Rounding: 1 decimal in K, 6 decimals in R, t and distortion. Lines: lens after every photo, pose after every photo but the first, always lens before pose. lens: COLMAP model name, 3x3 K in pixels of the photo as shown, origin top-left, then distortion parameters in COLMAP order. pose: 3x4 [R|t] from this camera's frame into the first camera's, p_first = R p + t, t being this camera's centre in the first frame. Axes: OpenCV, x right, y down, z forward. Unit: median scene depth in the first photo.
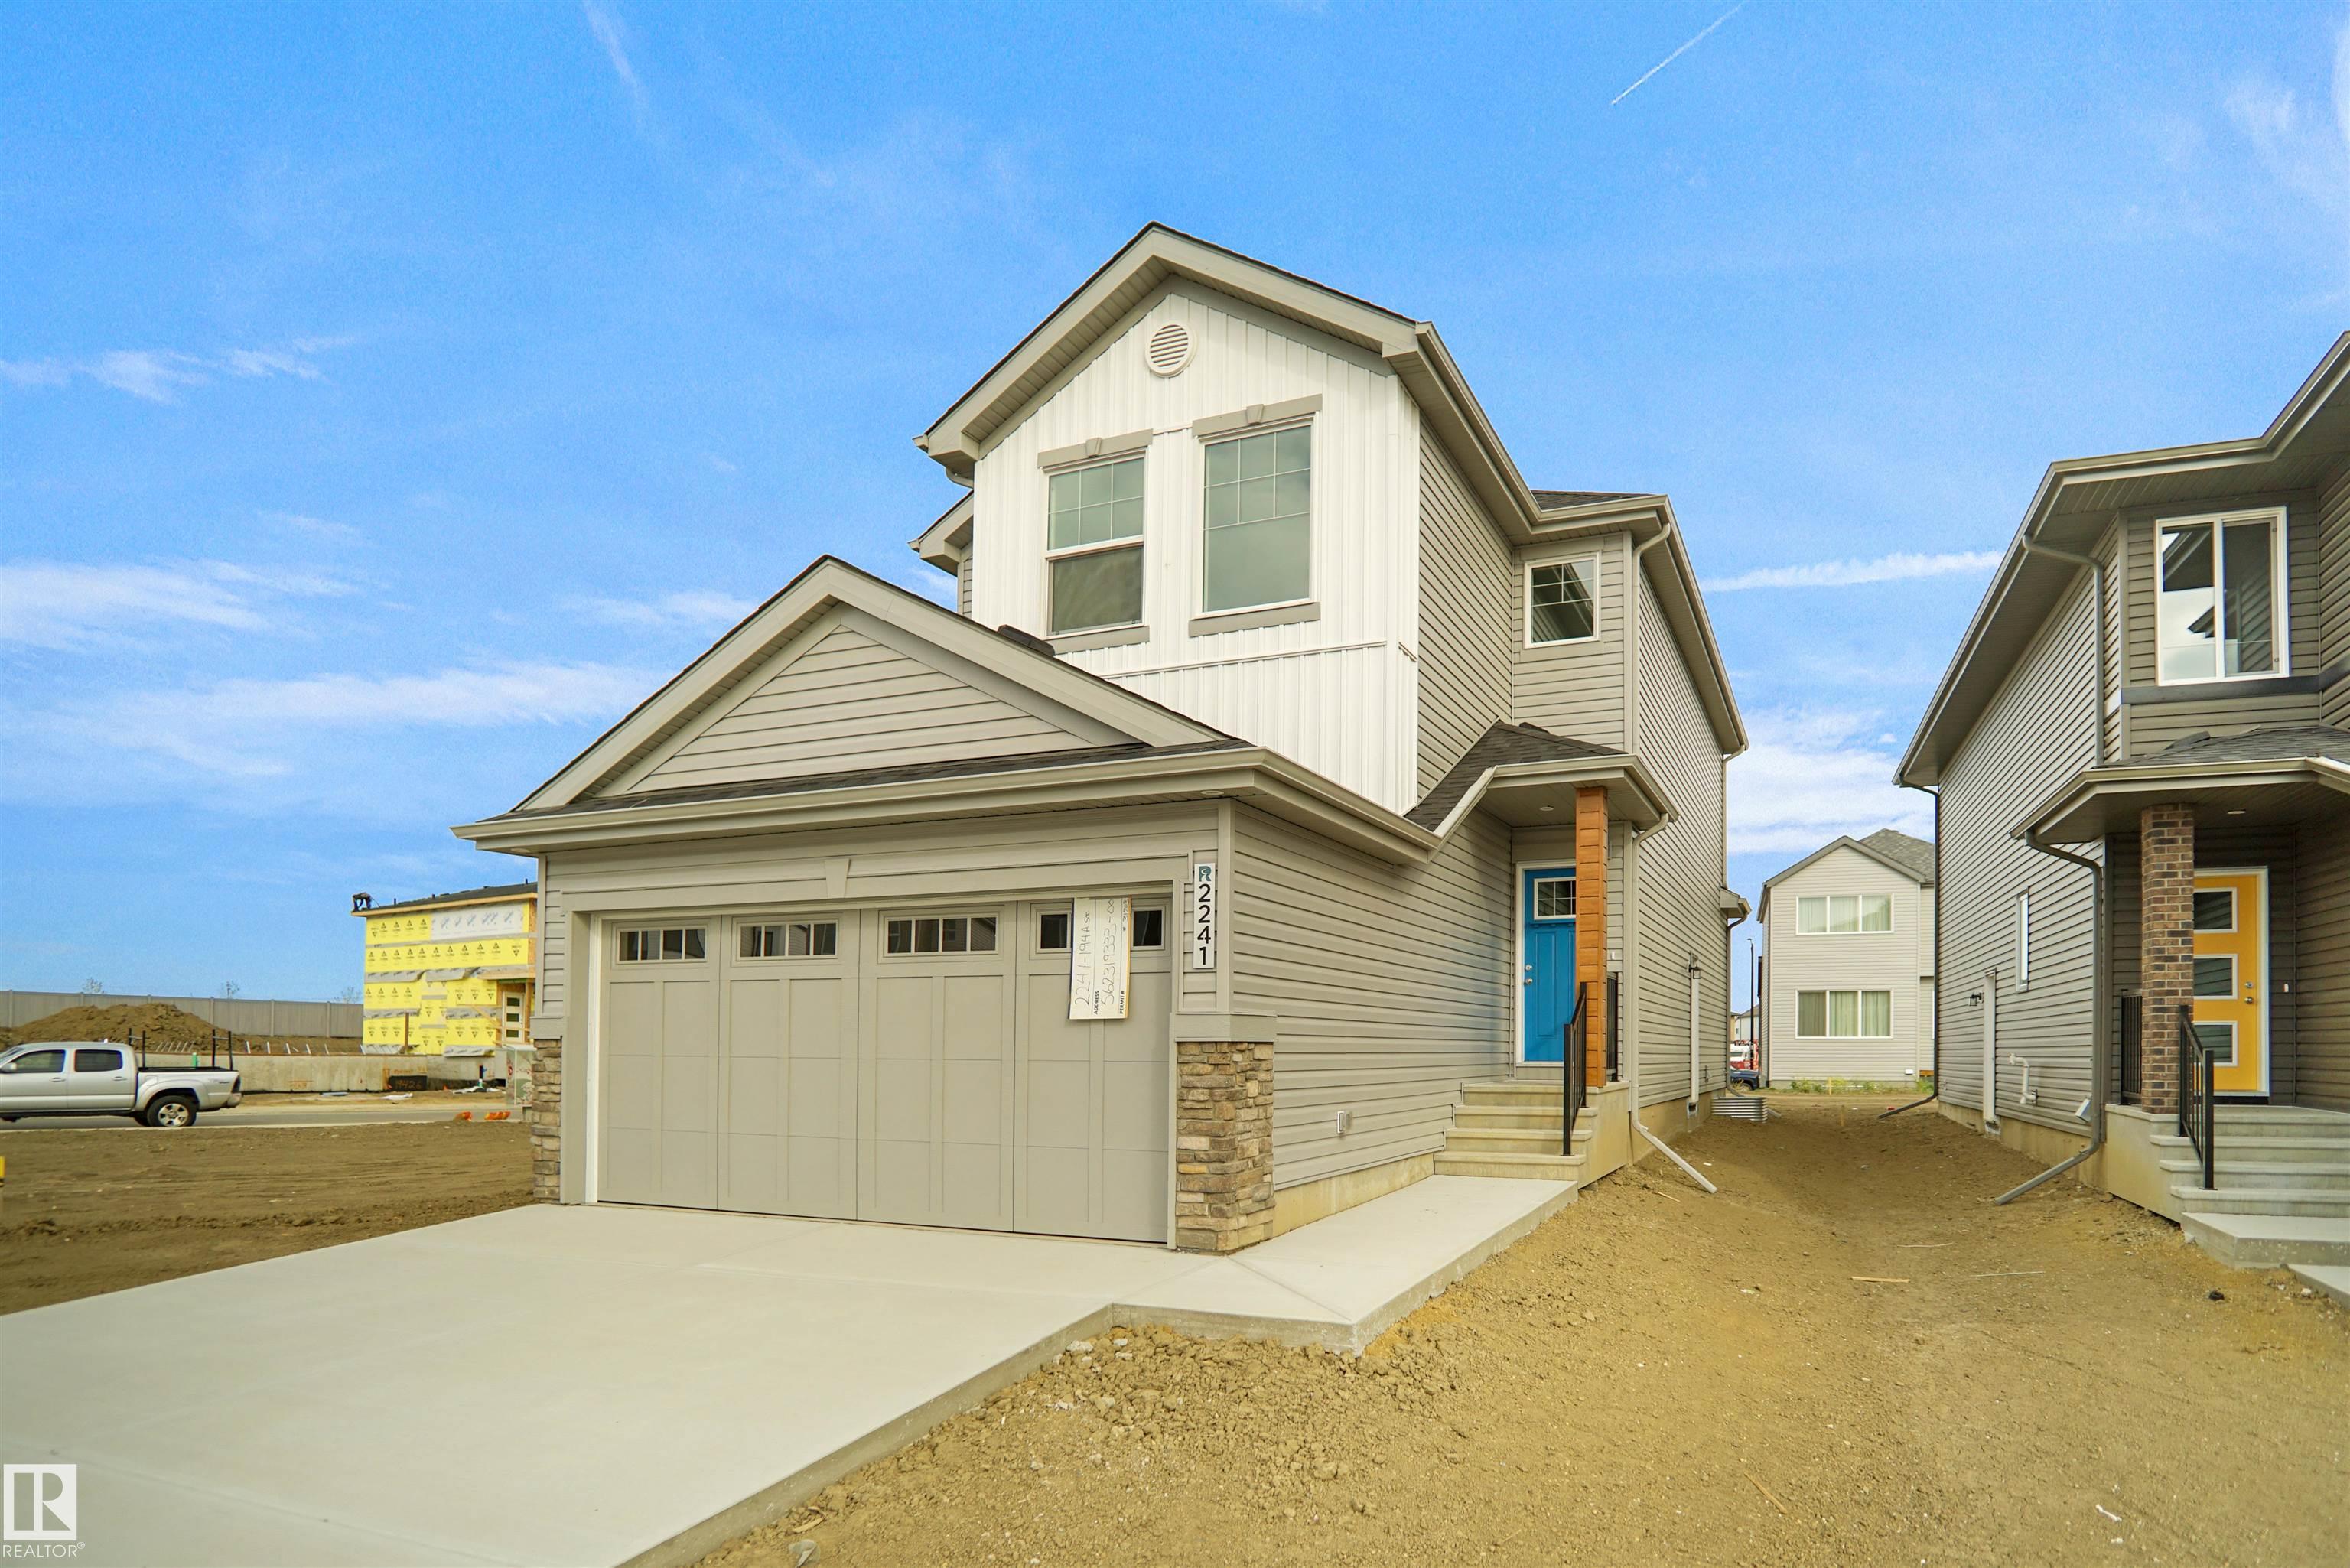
lens RADIAL K [[1292.0, 0, 1179.9], [0, 1292.0, 802.6], [0, 0, 1]] dist [-0.028059, 0.000876]
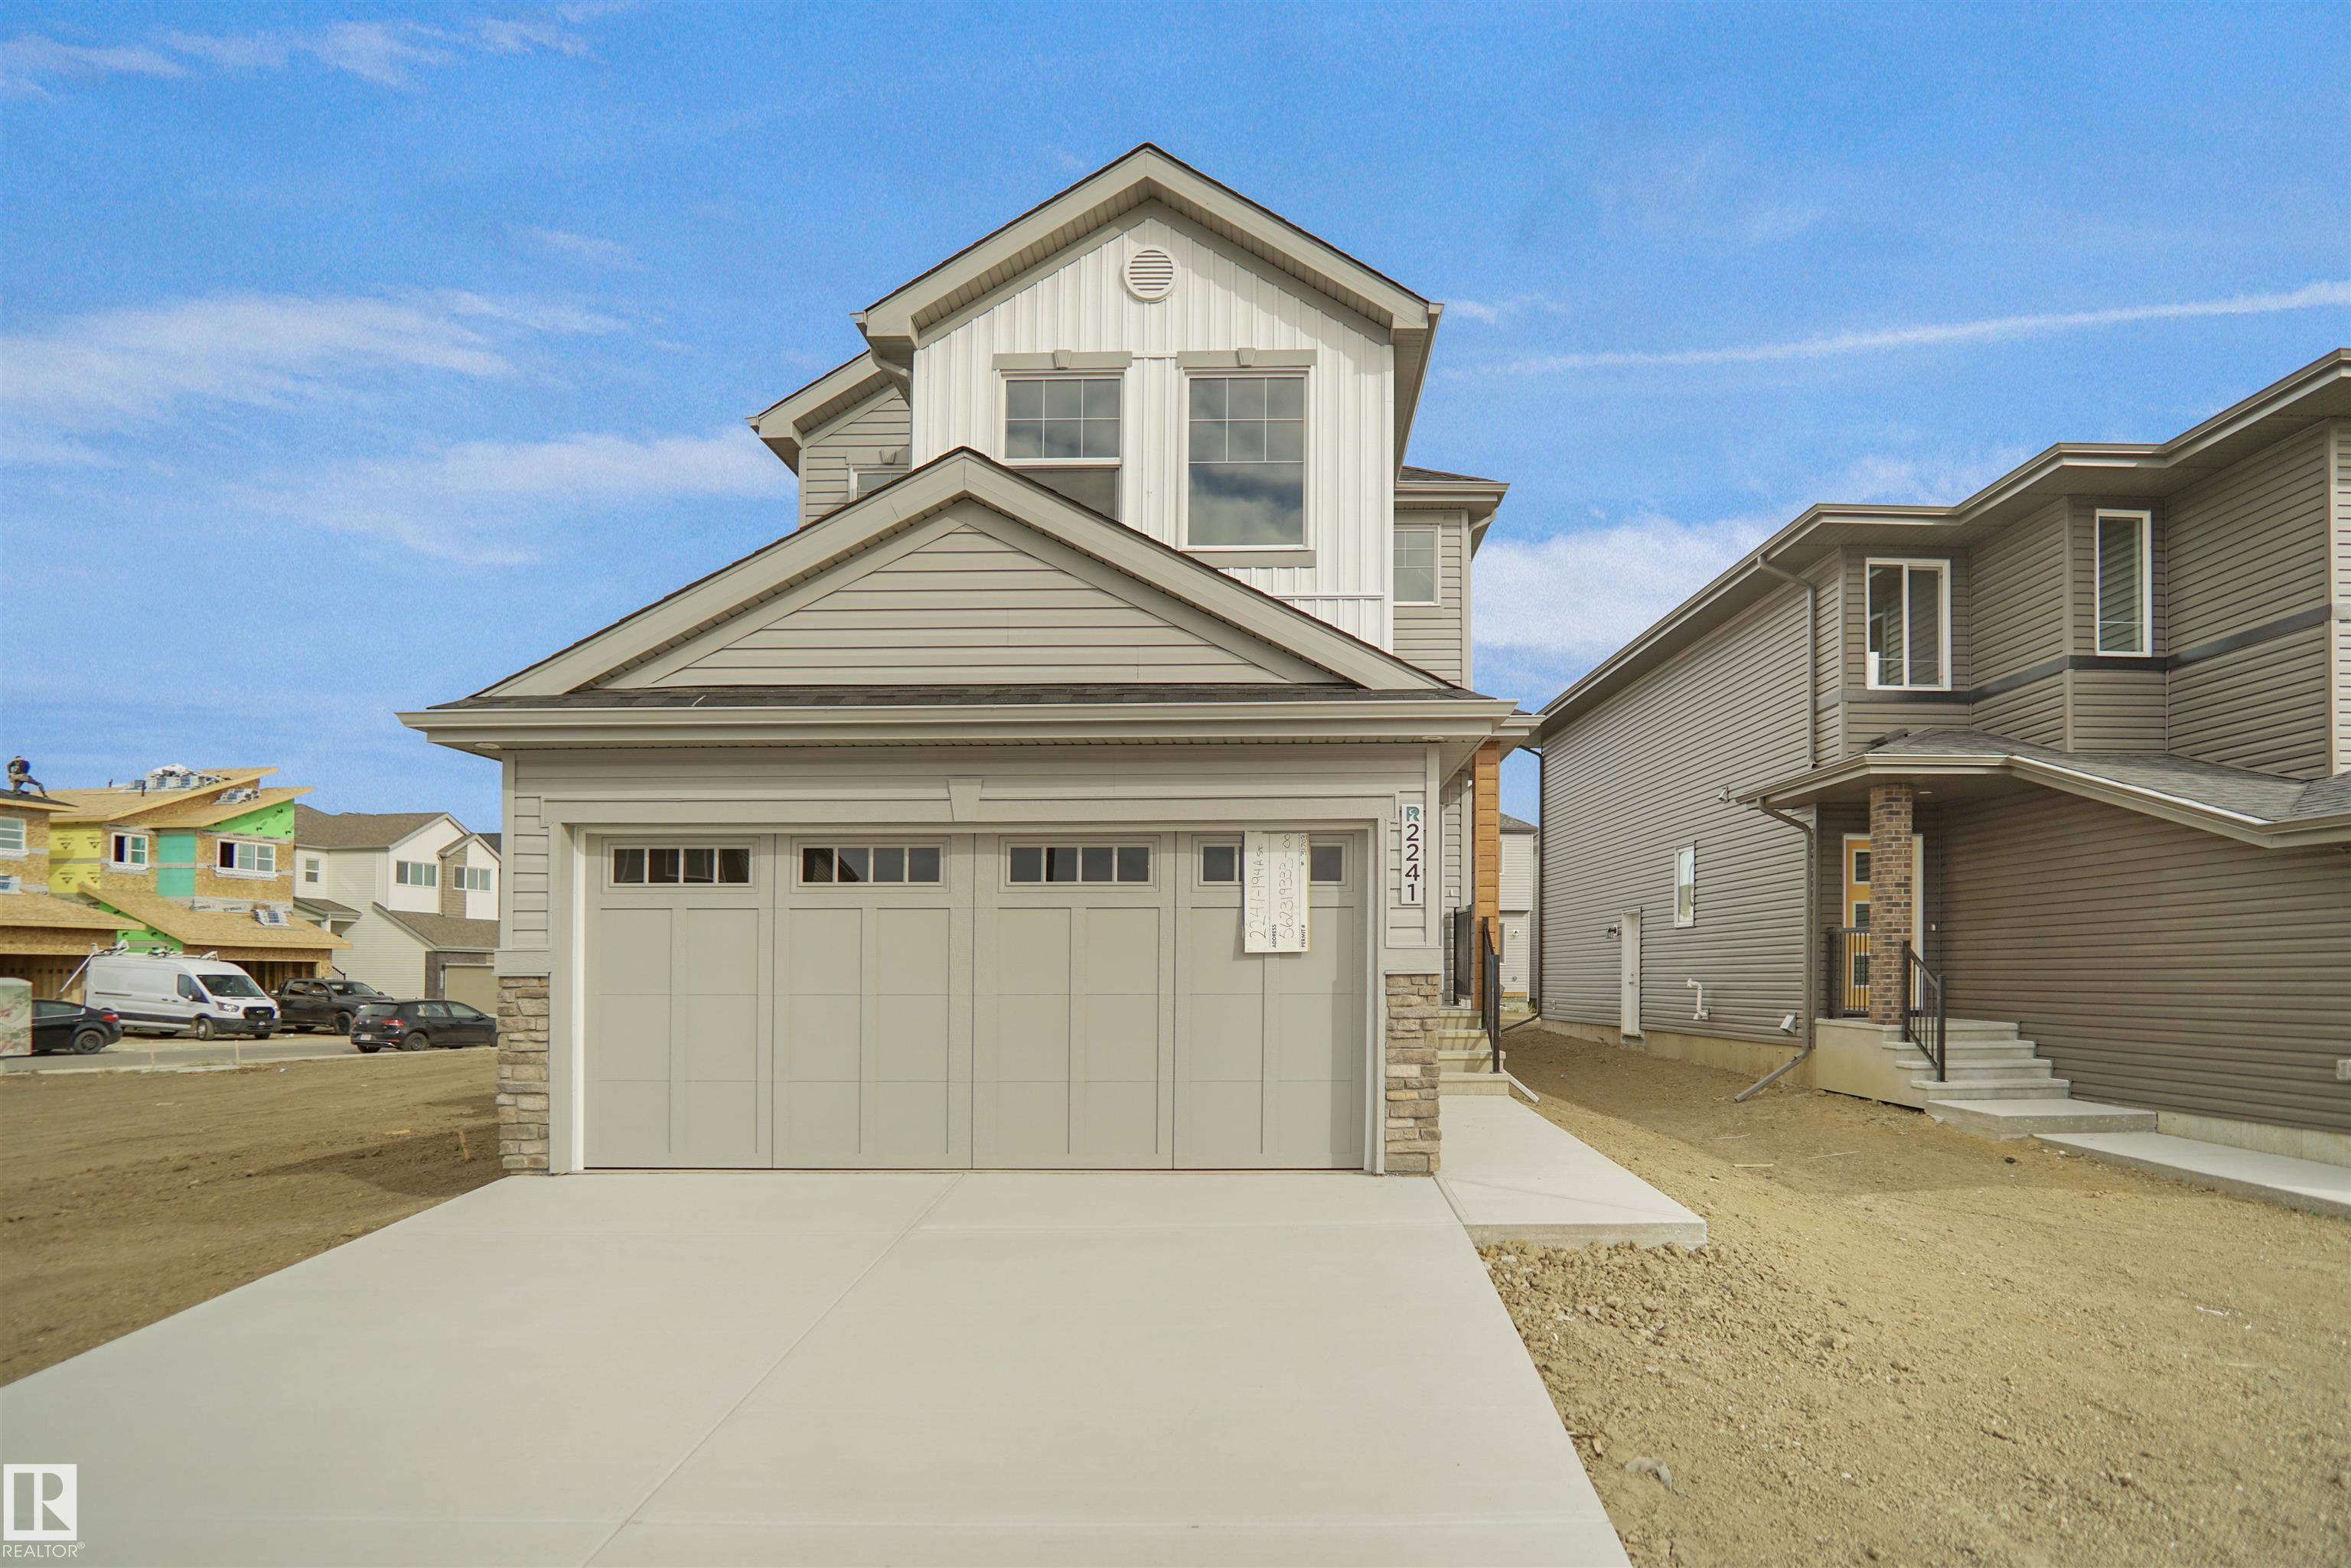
lens RADIAL K [[1304.2, 0, 1176.0], [0, 1304.2, 743.7], [0, 0, 1]] dist [-0.026998, 0.001297]
pose [[0.923572, 0.059384, 0.378798, -0.441949], [-0.064255, 0.997933, 0.000218, 0.008156], [-0.378002, -0.024541, 0.925479, 0.076251]]
